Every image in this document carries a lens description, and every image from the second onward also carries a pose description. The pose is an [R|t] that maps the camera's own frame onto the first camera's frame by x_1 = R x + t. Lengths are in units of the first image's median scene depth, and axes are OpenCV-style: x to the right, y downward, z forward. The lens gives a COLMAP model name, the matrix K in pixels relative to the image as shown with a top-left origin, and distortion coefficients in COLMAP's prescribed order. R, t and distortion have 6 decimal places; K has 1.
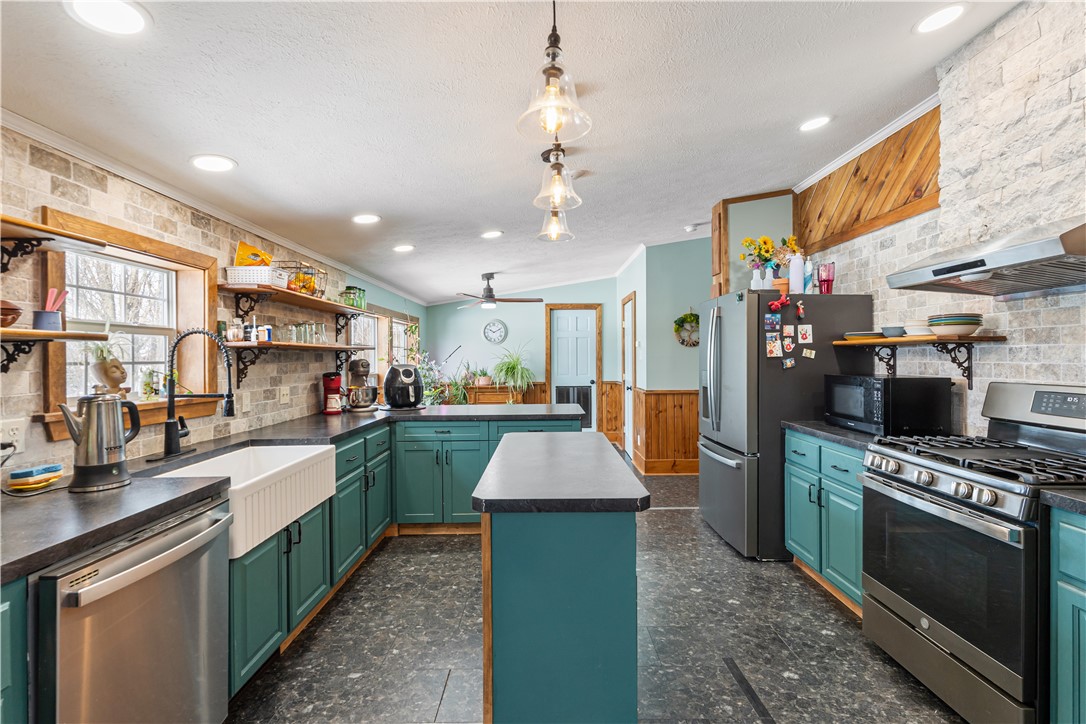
lens RADIAL K [[482.3, 0, 549.9], [0, 482.3, 356.2], [0, 0, 1]] dist [0.000519, 0.000199]
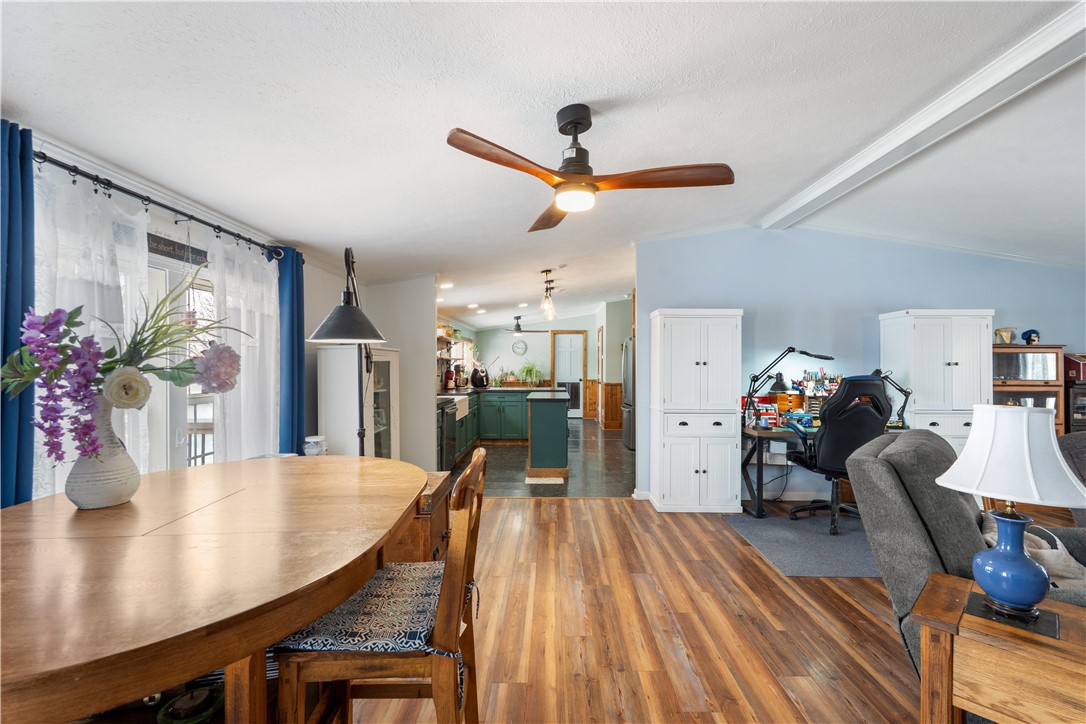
lens RADIAL K [[475.4, 0, 548.9], [0, 475.4, 363.8], [0, 0, 1]] dist [-0.000928, -0.000149]
pose [[0.999659, 0.008565, -0.024679, 0.051994], [-0.008524, 0.999962, 0.001782, -0.002563], [0.024693, -0.001571, 0.999694, -1.267275]]
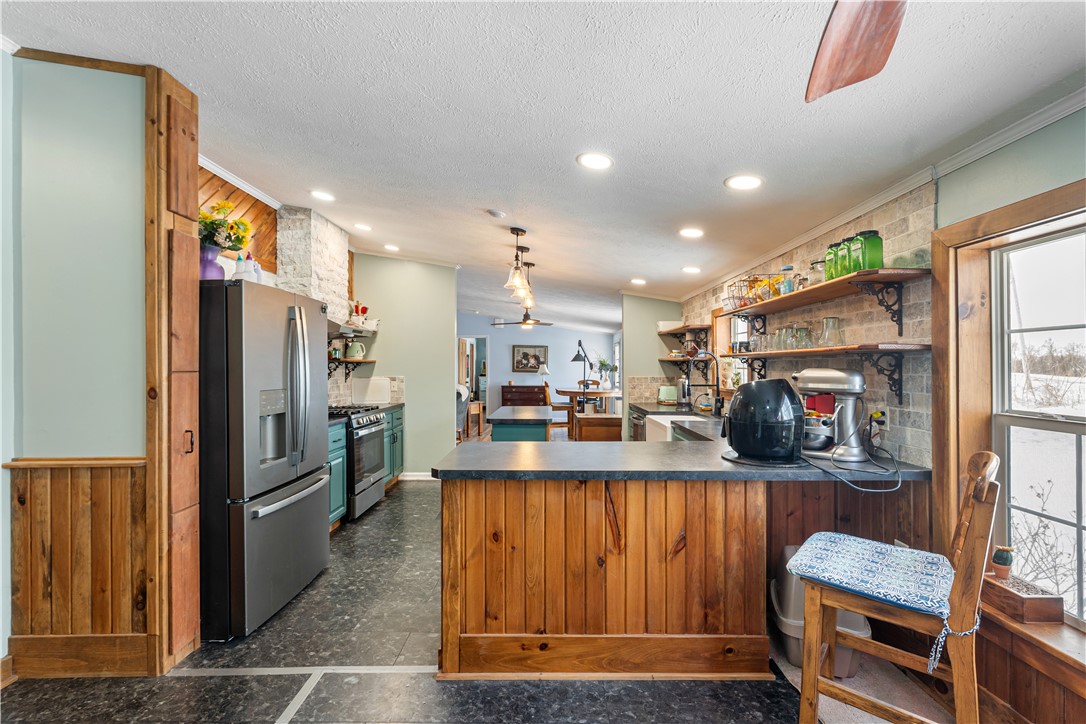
lens RADIAL K [[478.0, 0, 545.1], [0, 478.0, 367.0], [0, 0, 1]] dist [-0.001169, 0.000331]
pose [[-0.999712, 0.009478, 0.022044, -0.080869], [0.009472, 0.999955, -0.000351, 0.001350], [-0.022046, -0.000142, -0.999757, 1.895987]]
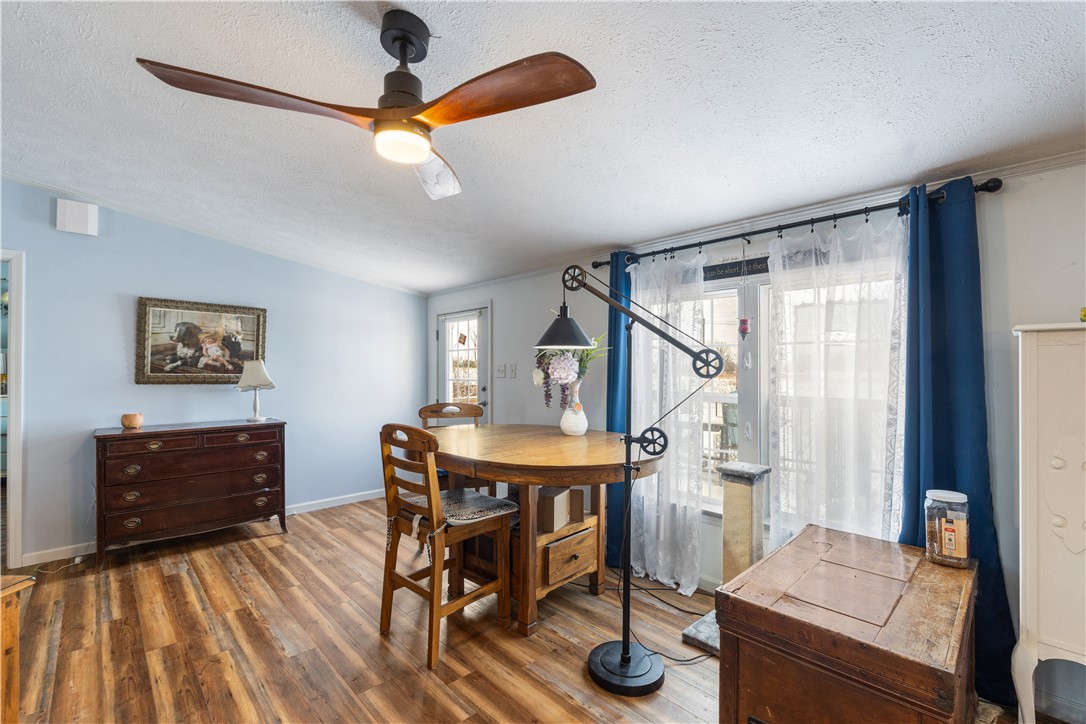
lens RADIAL K [[476.5, 0, 543.0], [0, 476.5, 362.0], [0, 0, 1]] dist [-0.002475, -0.000167]
pose [[-0.739718, 0.003321, -0.672909, 0.282592], [0.008680, 0.999952, -0.004608, -0.002396], [0.672861, -0.009250, -0.739711, -0.206384]]
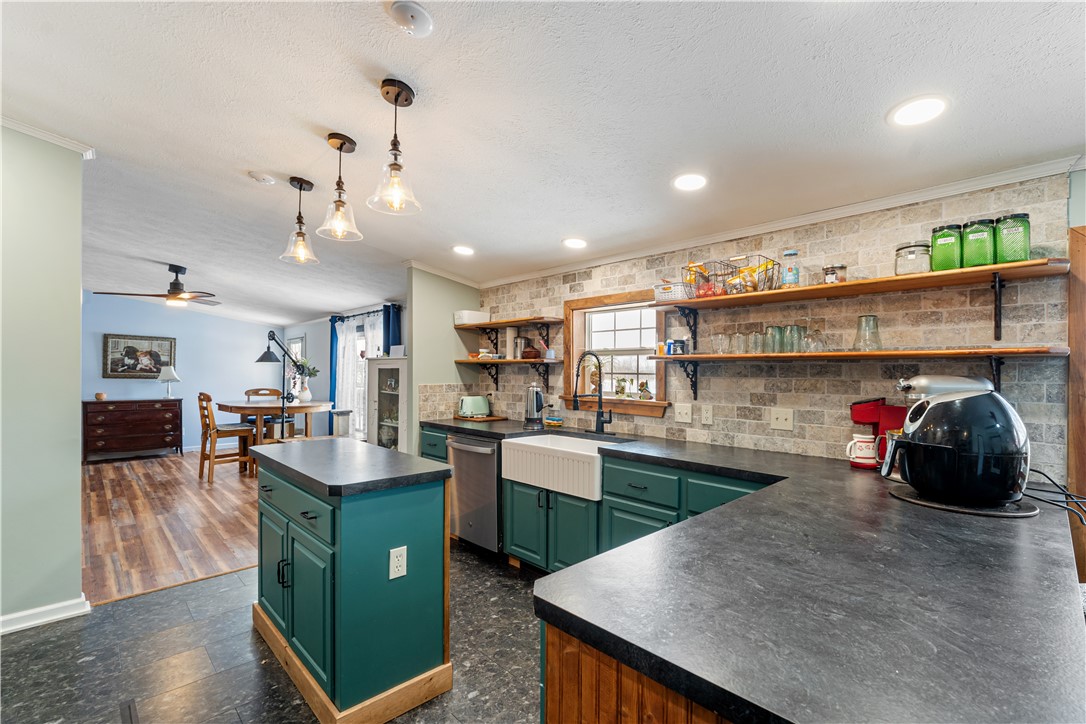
lens RADIAL K [[481.2, 0, 546.0], [0, 481.2, 374.3], [0, 0, 1]] dist [-0.004168, -0.000453]
pose [[-0.728825, 0.010662, -0.684617, 0.262155], [0.003146, 0.999920, 0.012223, -0.002486], [0.684693, 0.006755, -0.728800, 1.291629]]
